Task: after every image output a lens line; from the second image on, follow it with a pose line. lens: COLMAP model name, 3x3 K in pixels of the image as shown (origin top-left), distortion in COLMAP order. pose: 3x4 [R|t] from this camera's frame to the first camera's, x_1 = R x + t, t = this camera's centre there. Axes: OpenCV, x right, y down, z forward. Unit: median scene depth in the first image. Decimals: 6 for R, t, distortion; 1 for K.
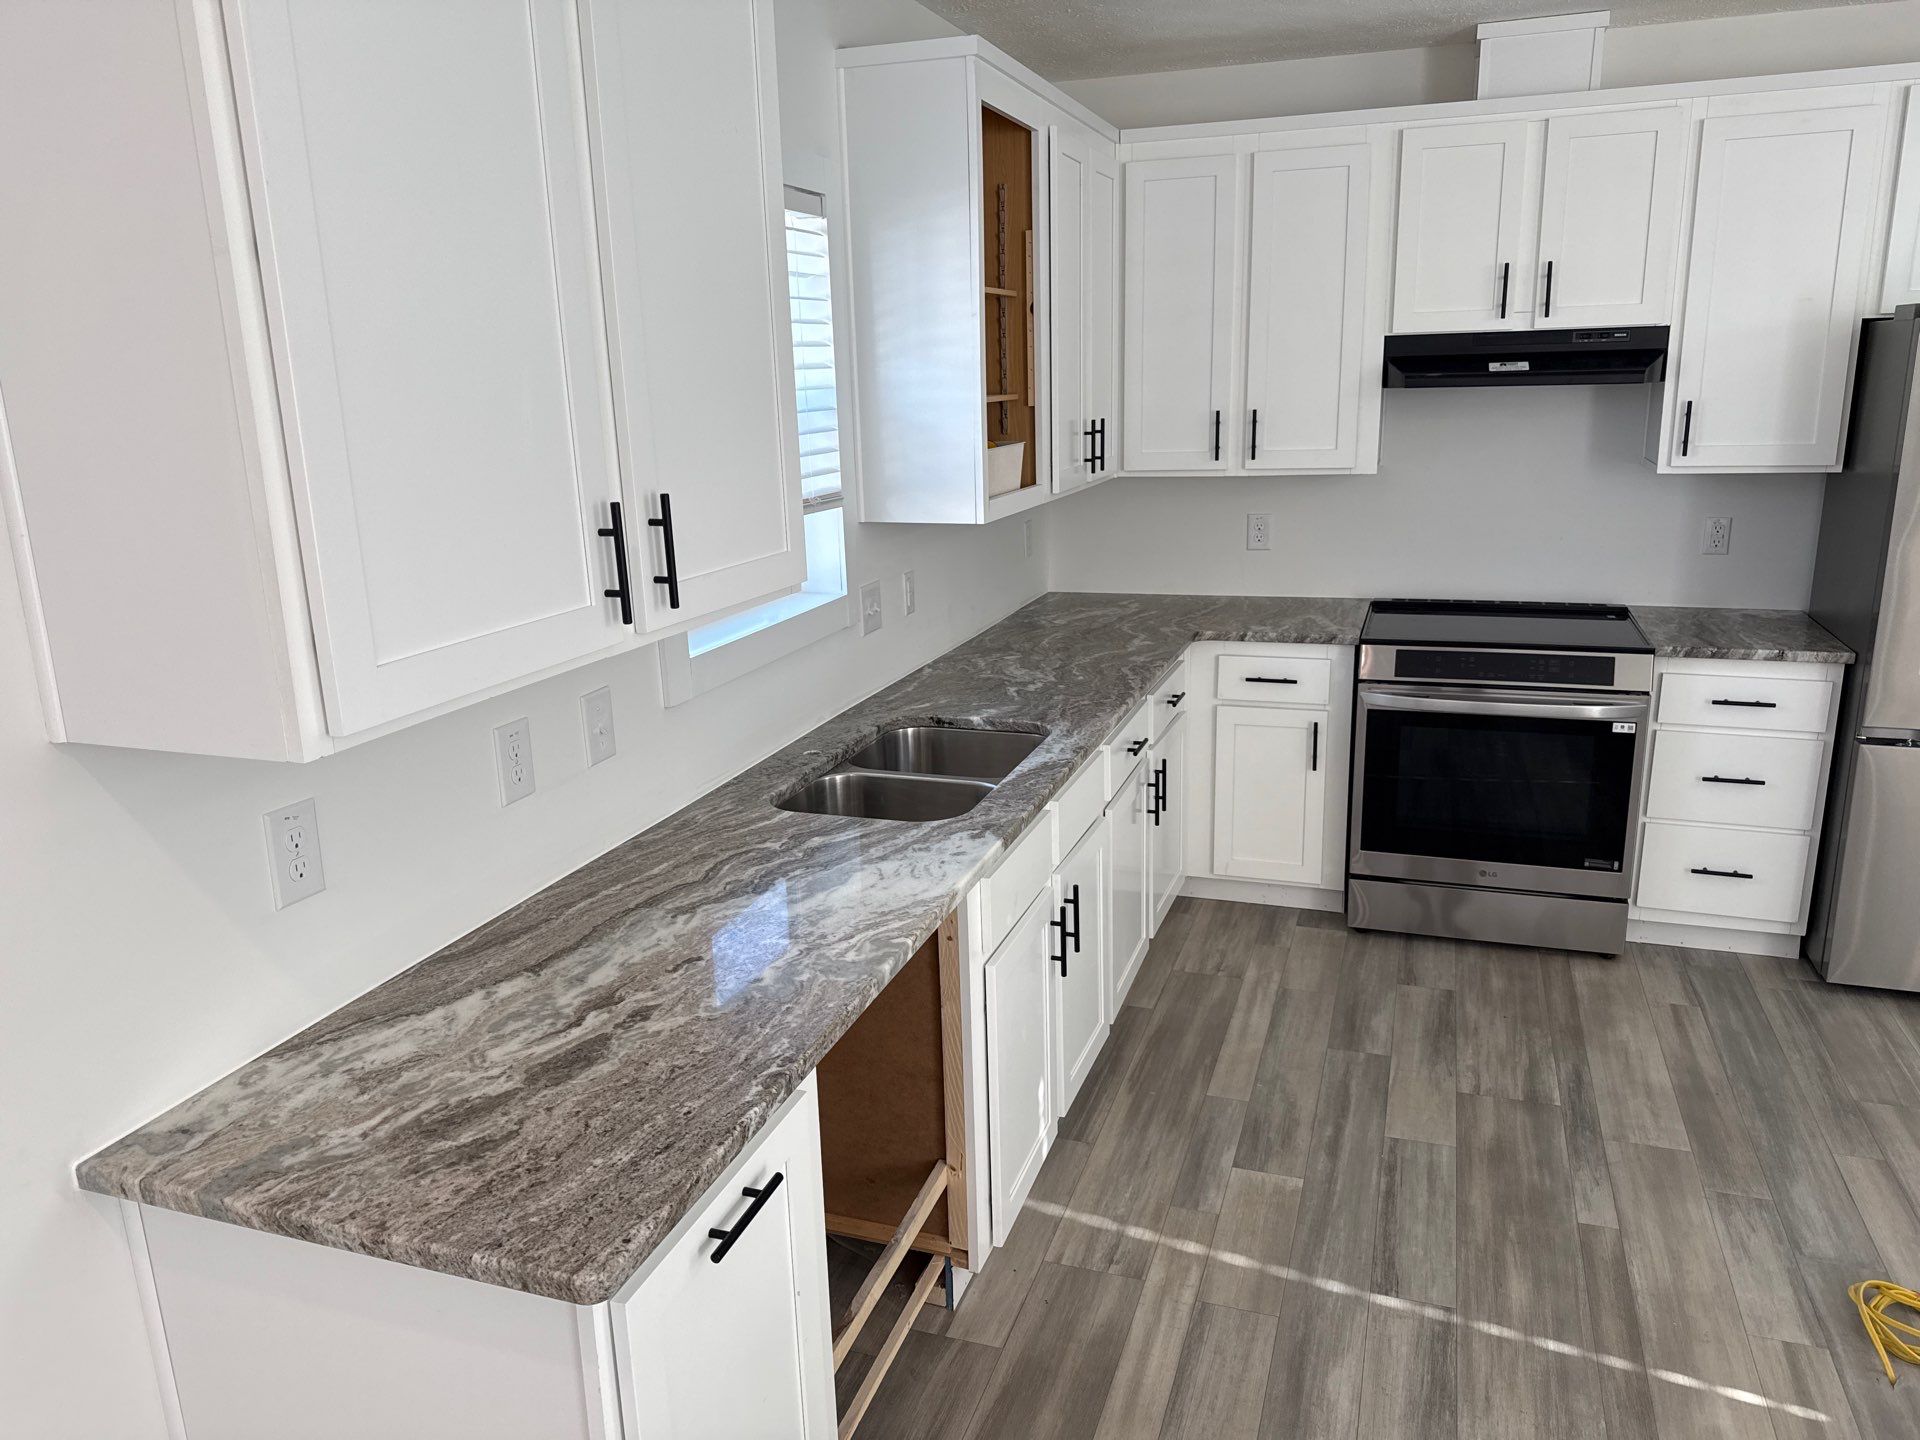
lens RADIAL K [[1346.9, 0, 960.0], [0, 1346.9, 720.0], [0, 0, 1]] dist [0.073841, -0.090080]
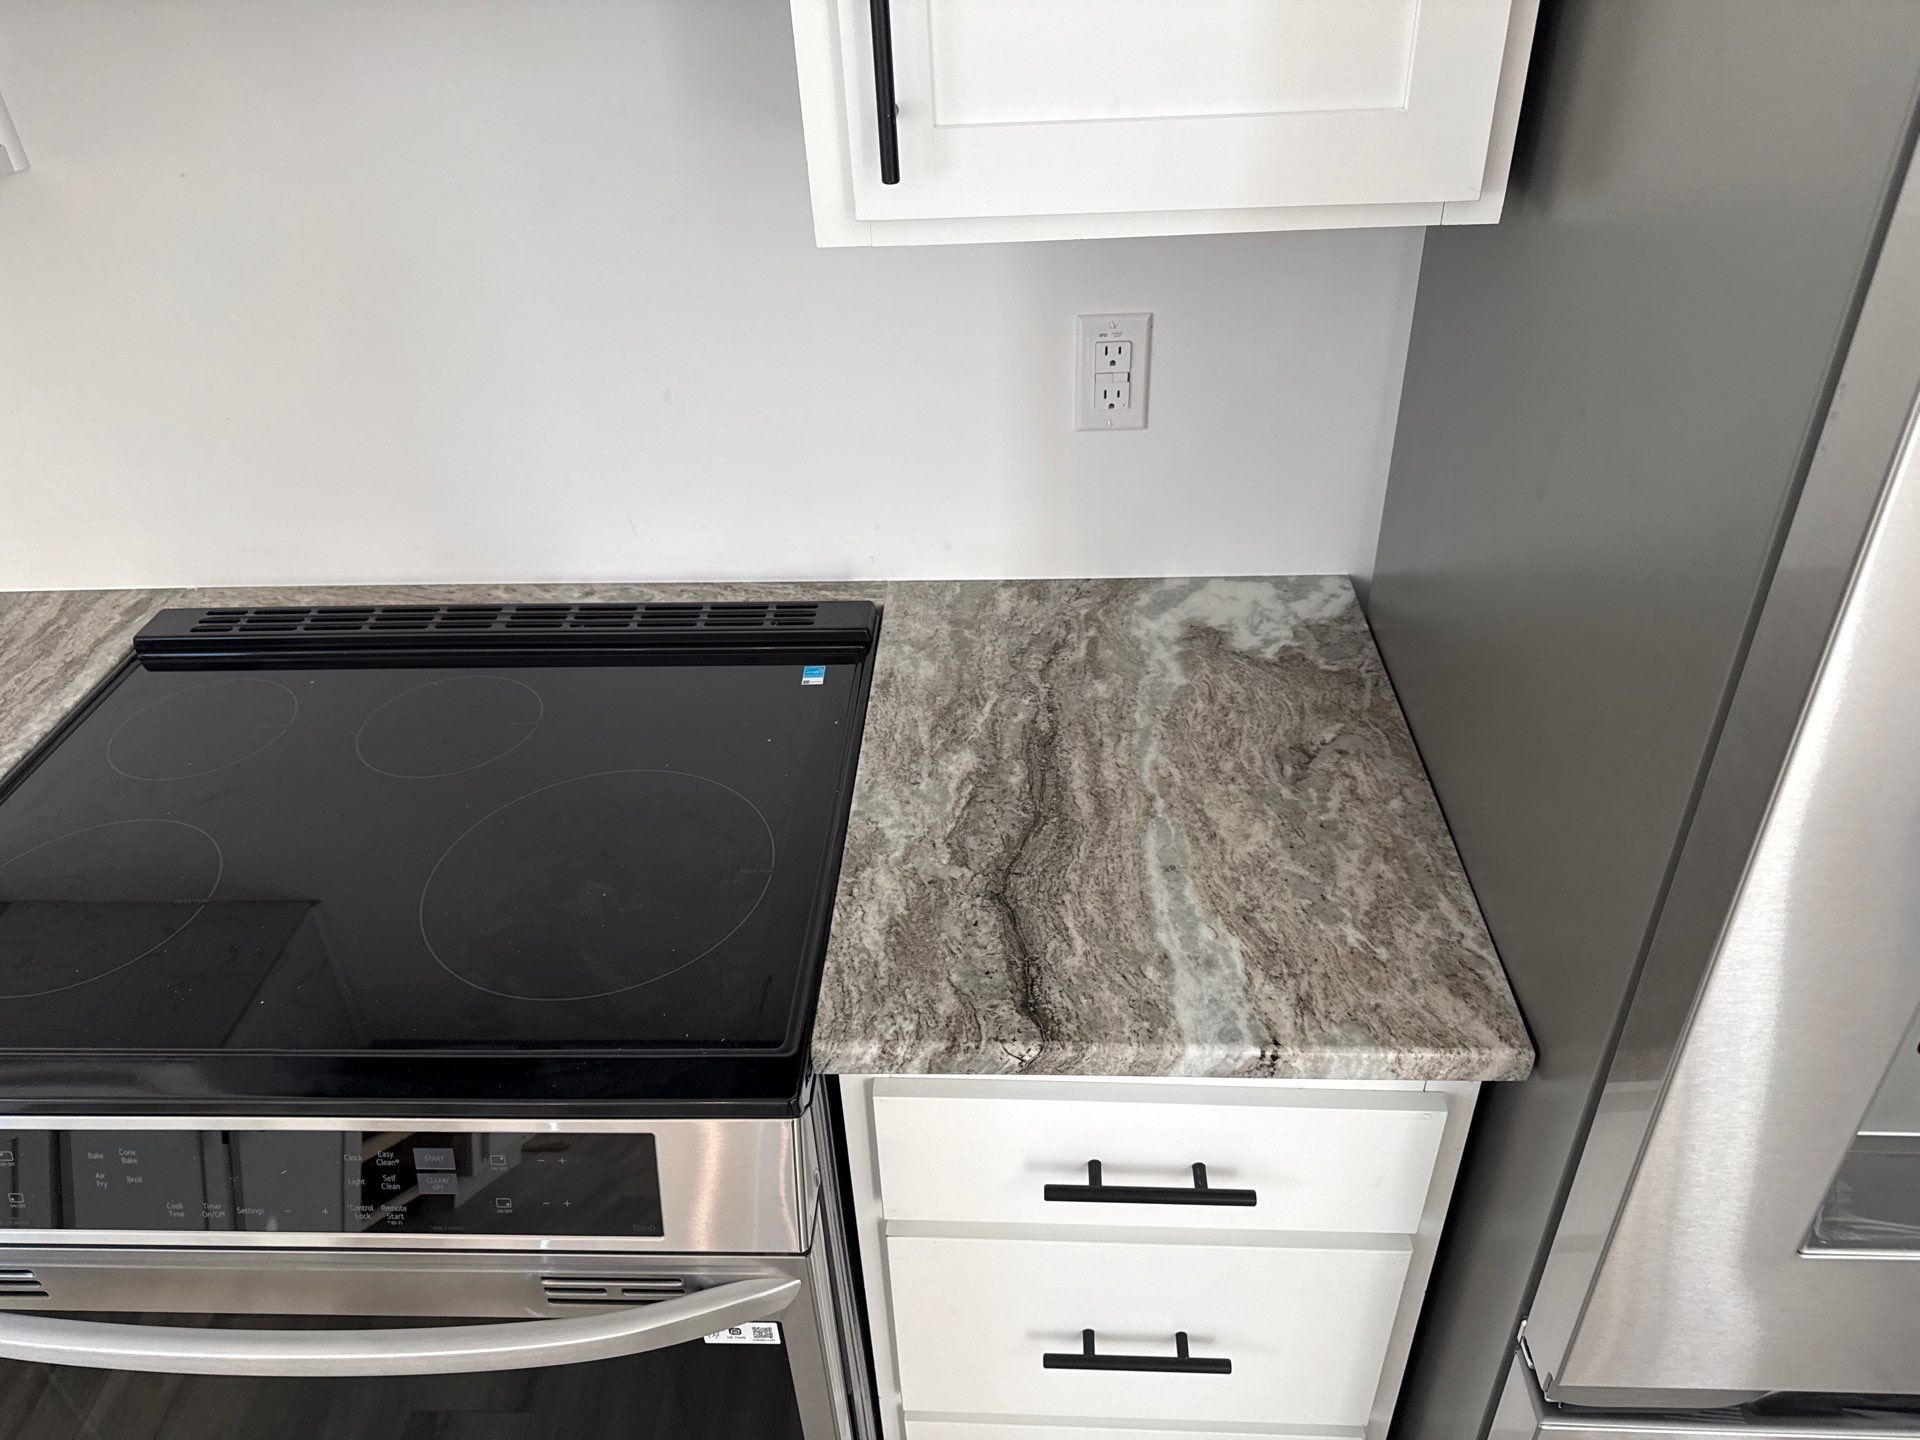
lens RADIAL K [[1346.9, 0, 960.0], [0, 1346.9, 720.0], [0, 0, 1]] dist [0.073841, -0.090080]
pose [[0.956389, -0.177015, 0.232347, 0.609733], [0.089334, 0.934596, 0.344310, -0.240517], [-0.278099, -0.308538, 0.909651, 0.986047]]
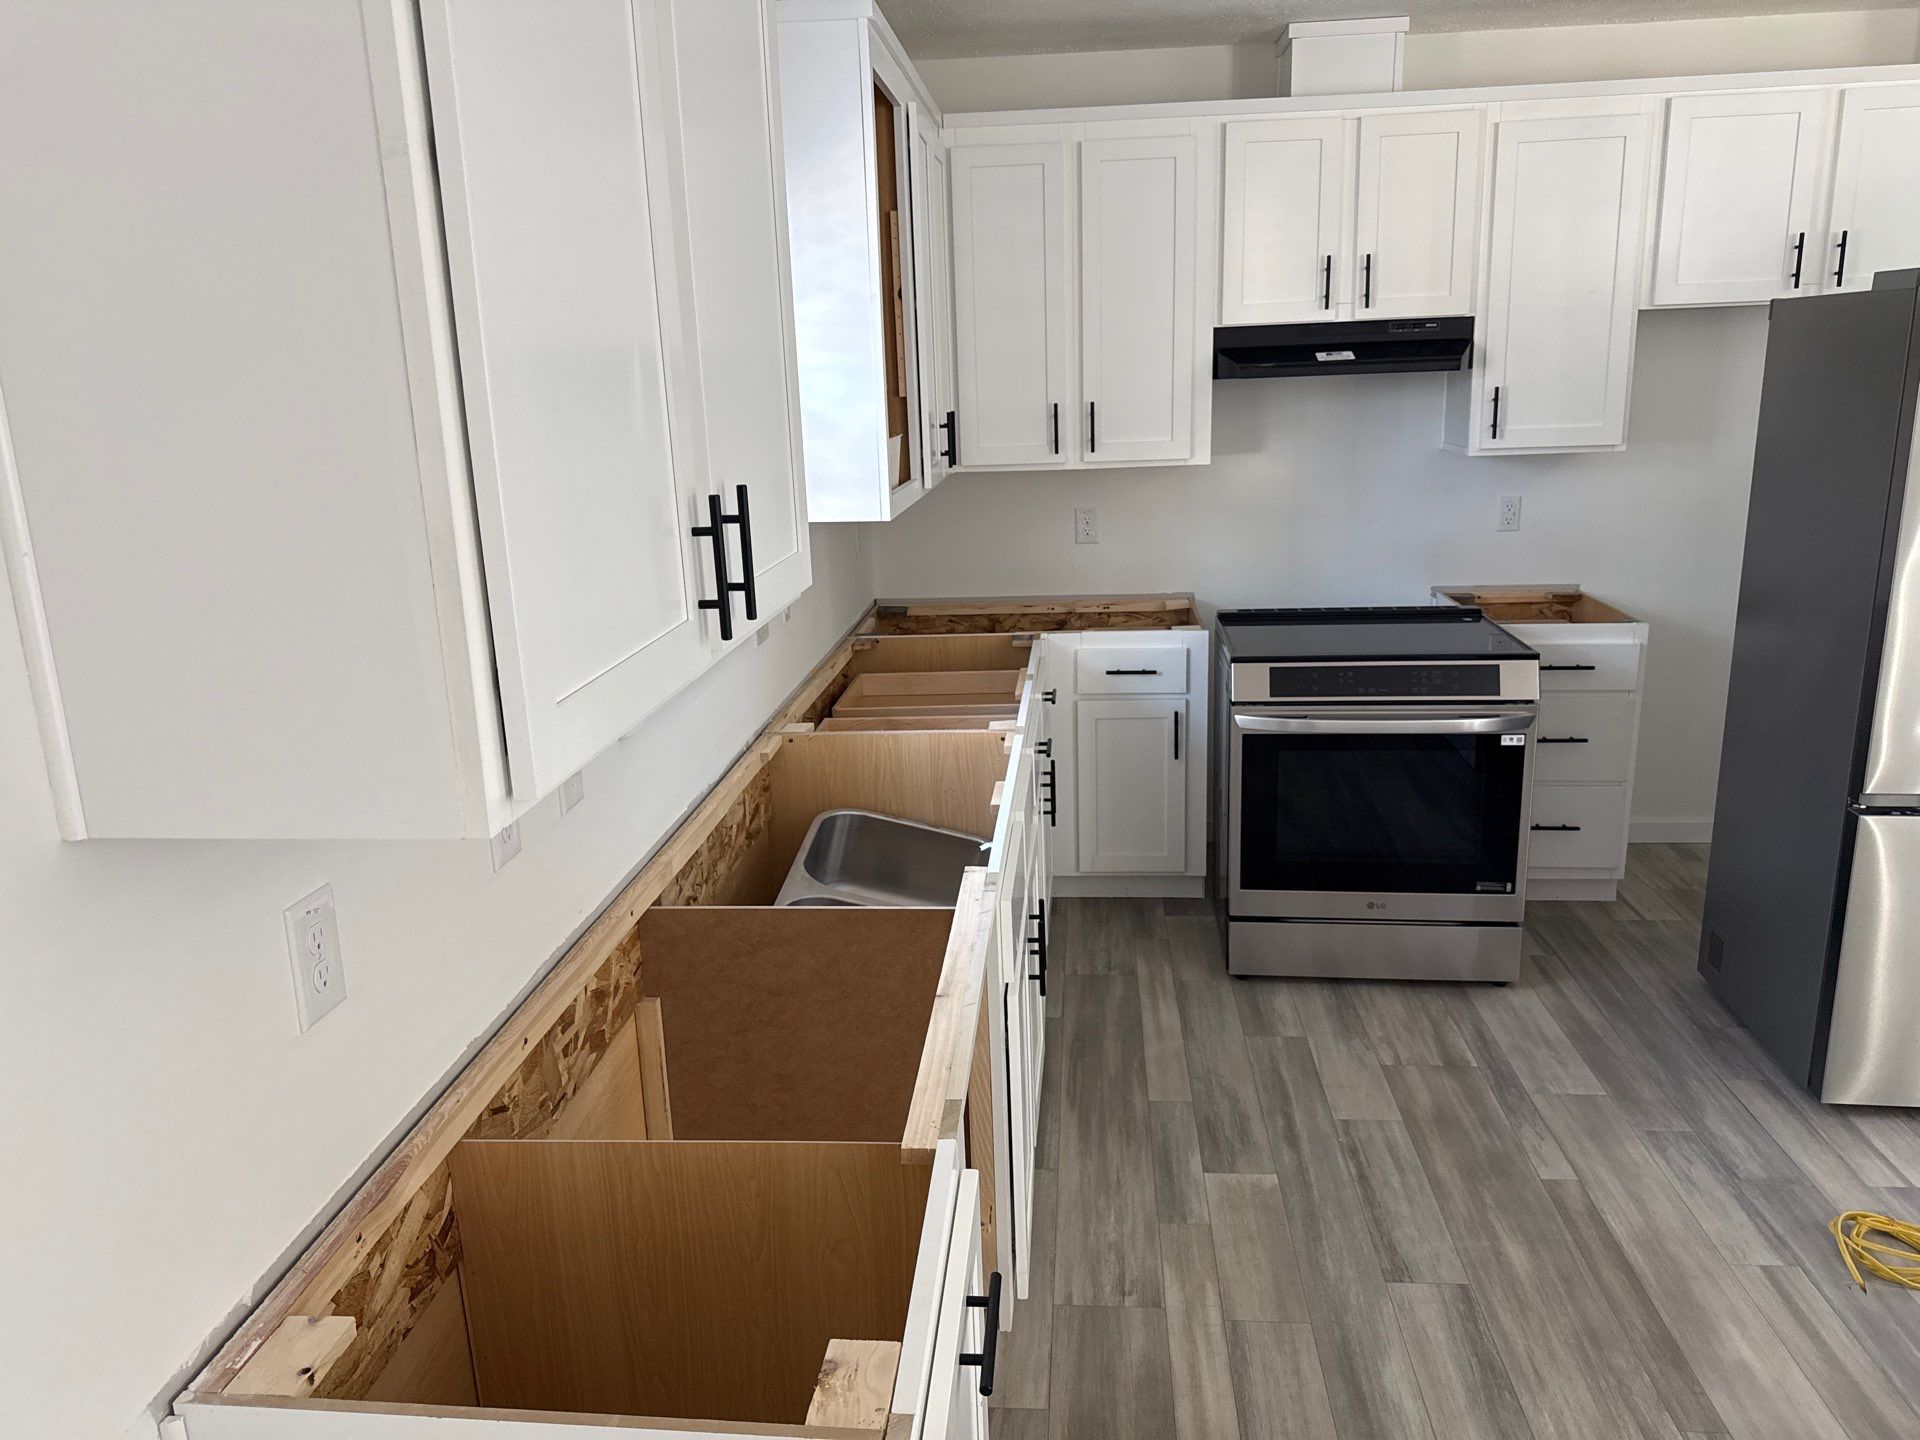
lens RADIAL K [[1333.7, 0, 960.0], [0, 1333.7, 720.0], [0, 0, 1]] dist [0.088037, -0.162860]
pose [[0.971877, -0.065696, 0.226138, -0.161613], [0.066615, 0.997772, 0.003574, -0.008762], [-0.225869, 0.011590, 0.974089, 0.095936]]
